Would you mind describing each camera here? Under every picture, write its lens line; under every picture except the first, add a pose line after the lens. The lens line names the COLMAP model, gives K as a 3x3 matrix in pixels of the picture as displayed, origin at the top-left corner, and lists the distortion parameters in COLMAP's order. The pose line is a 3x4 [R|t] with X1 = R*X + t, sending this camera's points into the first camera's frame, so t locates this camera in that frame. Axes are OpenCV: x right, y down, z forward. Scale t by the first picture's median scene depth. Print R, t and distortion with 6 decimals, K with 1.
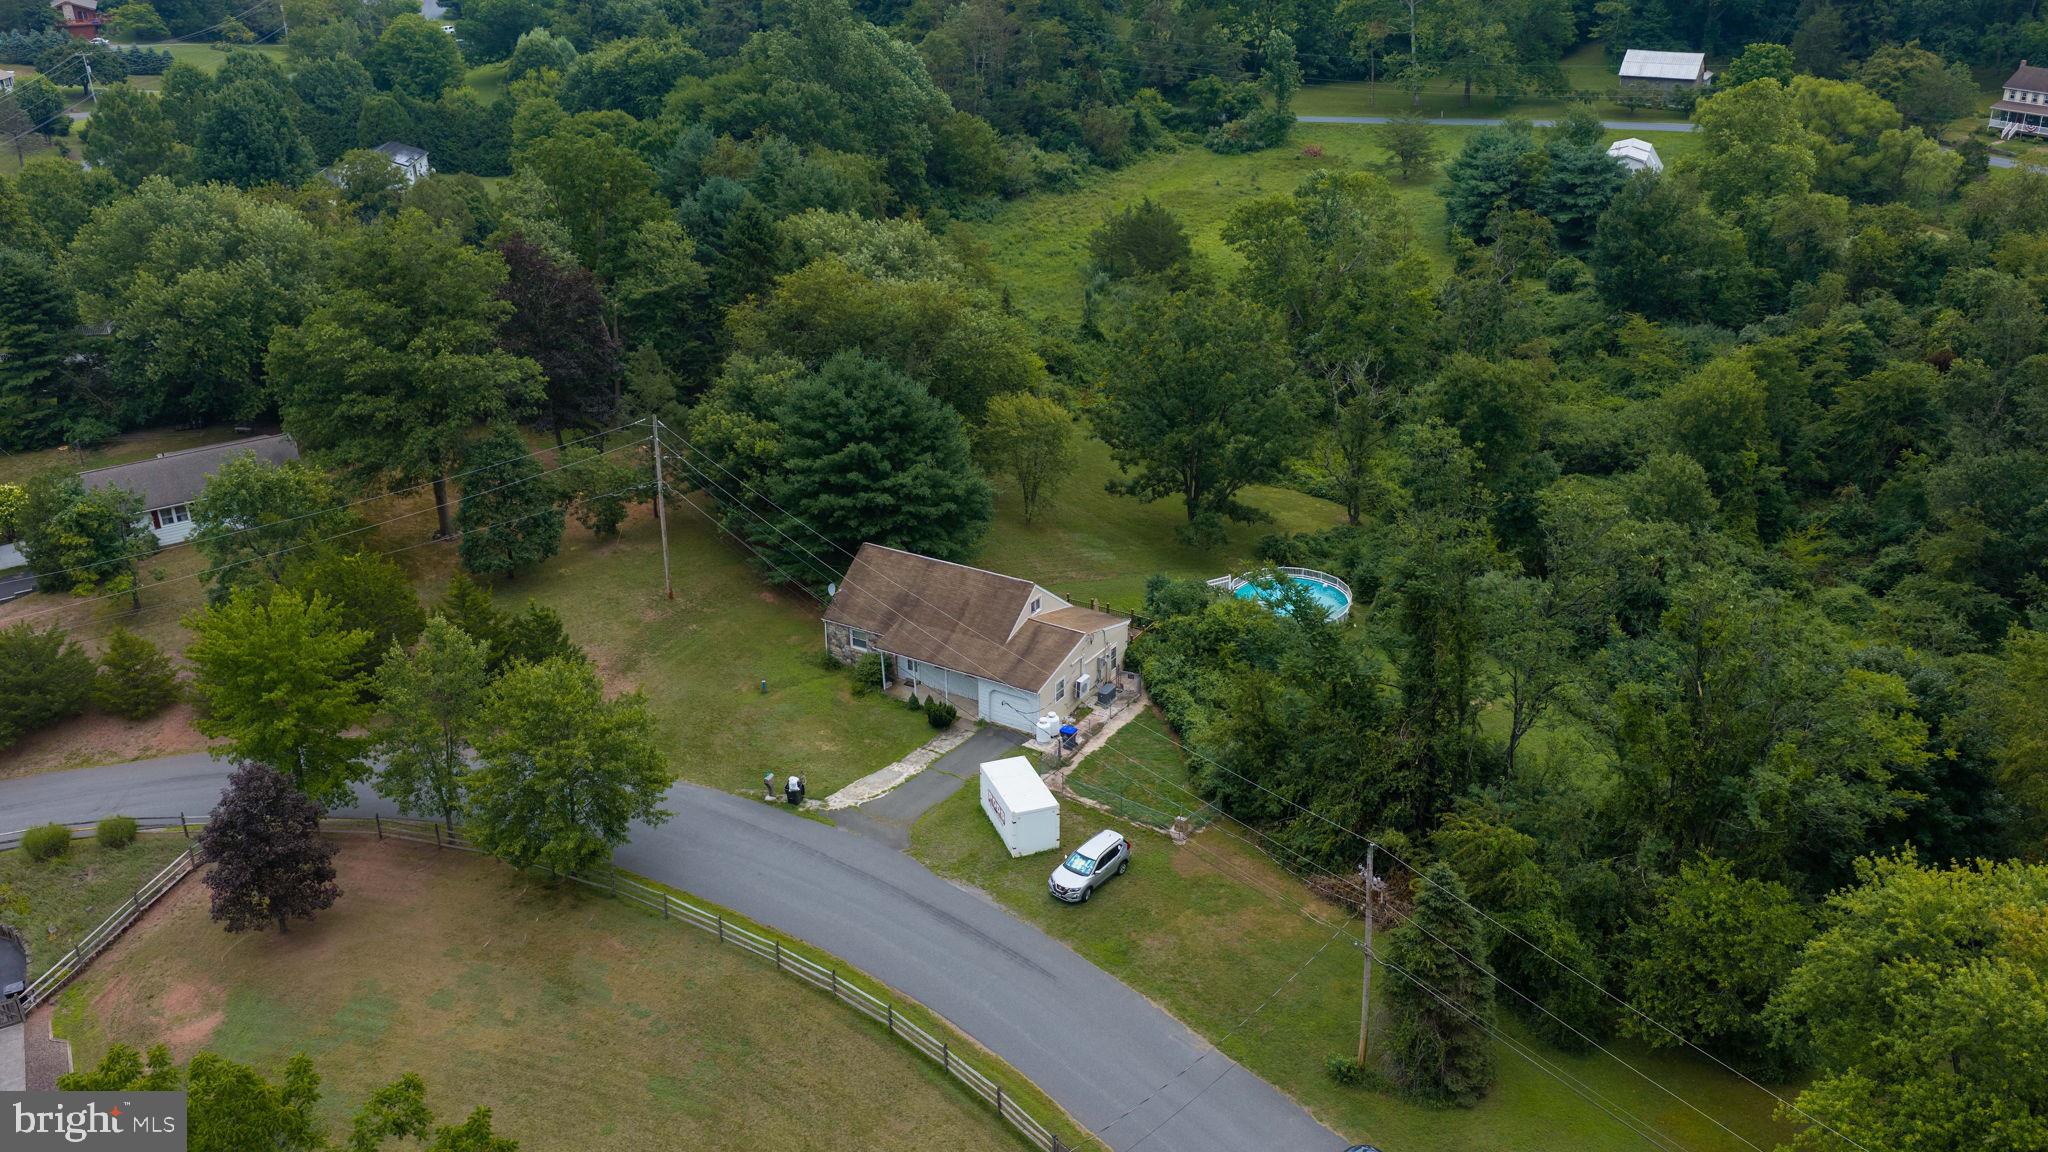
lens RADIAL K [[1724.1, 0, 1025.6], [0, 1724.1, 571.9], [0, 0, 1]] dist [0.005843, -0.045727]
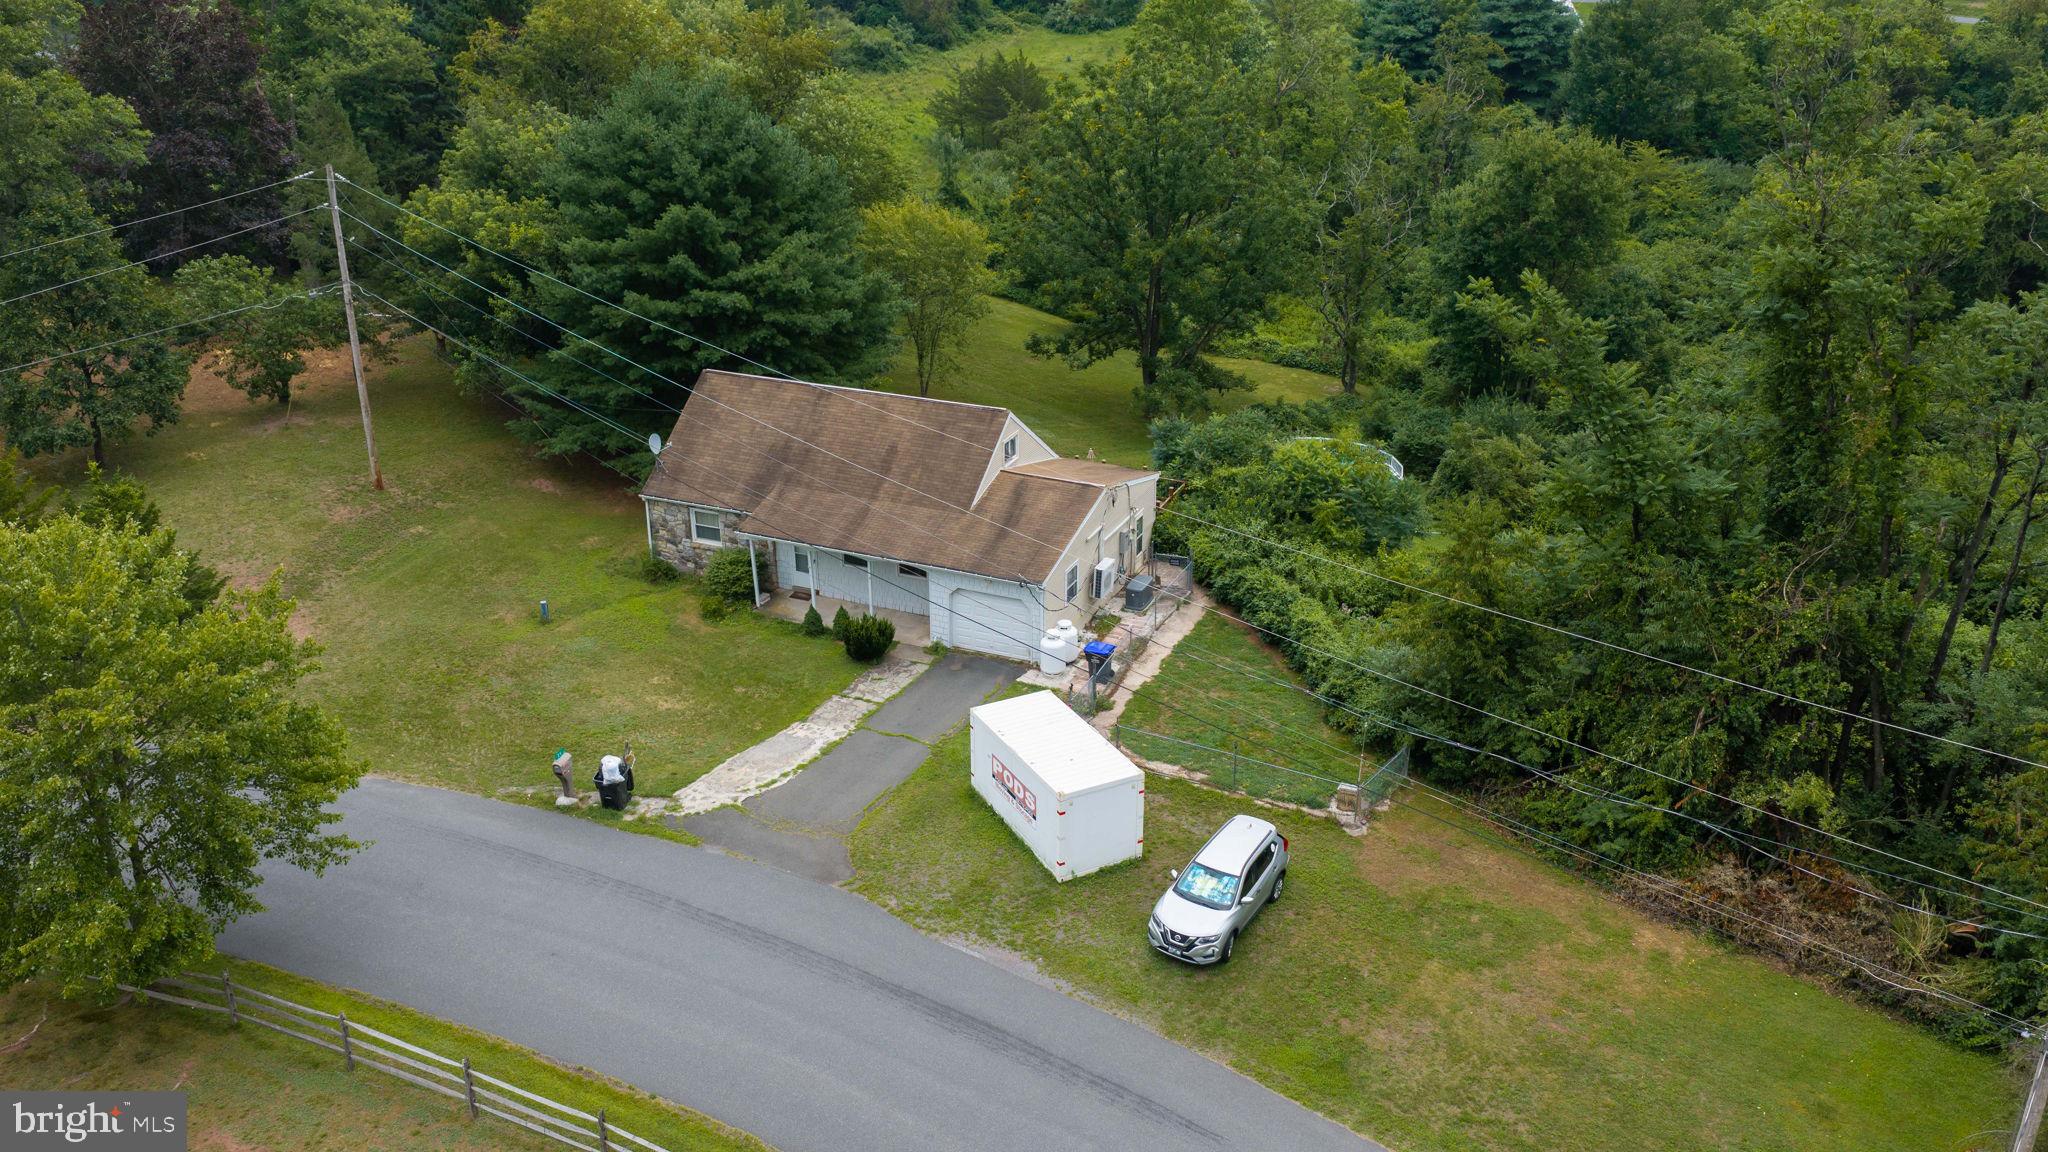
lens RADIAL K [[1724.1, 0, 1032.9], [0, 1724.1, 584.1], [0, 0, 1]] dist [0.005843, -0.045727]
pose [[0.990902, -0.051120, 0.124495, -0.062729], [0.050526, 0.998691, 0.007927, 0.061624], [-0.124737, -0.001565, 0.992189, 0.417049]]
